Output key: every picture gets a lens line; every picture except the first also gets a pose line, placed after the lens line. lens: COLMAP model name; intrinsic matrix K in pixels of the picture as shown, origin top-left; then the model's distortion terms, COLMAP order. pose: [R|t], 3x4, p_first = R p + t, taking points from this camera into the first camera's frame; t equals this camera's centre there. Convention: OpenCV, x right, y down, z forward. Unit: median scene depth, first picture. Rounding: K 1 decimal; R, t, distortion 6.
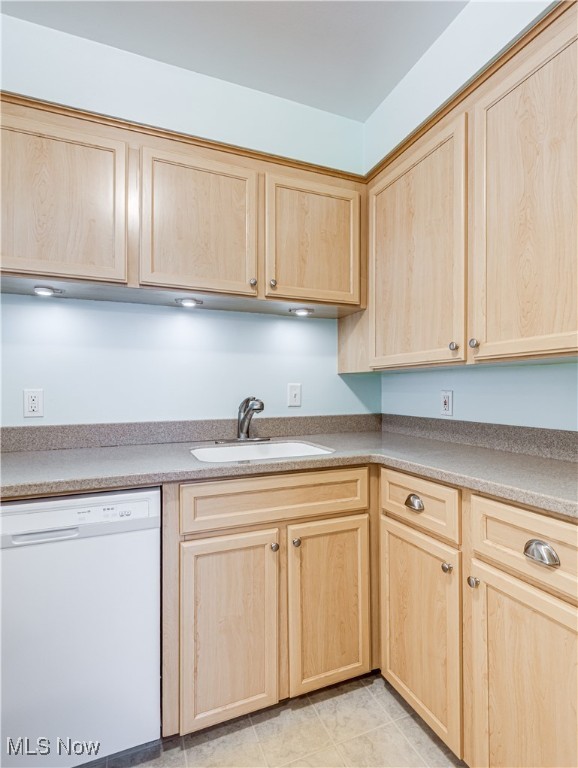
lens RADIAL K [[393.9, 0, 291.8], [0, 393.9, 385.5], [0, 0, 1]] dist [0.004522, -0.000004]
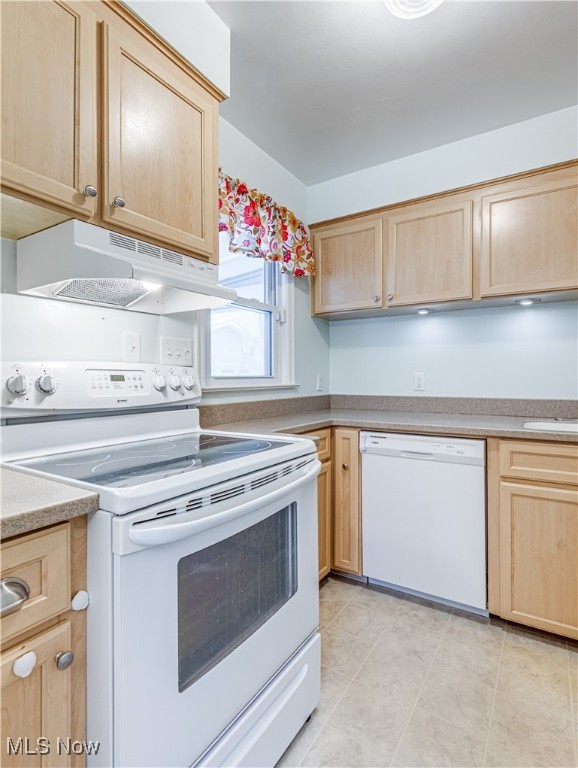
lens RADIAL K [[393.9, 0, 291.8], [0, 393.9, 385.5], [0, 0, 1]] dist [0.004522, -0.000004]
pose [[0.571929, 0.021283, -0.820027, 0.409247], [0.007556, 0.999484, 0.031211, 0.006741], [0.820268, -0.024047, 0.571473, -0.378298]]
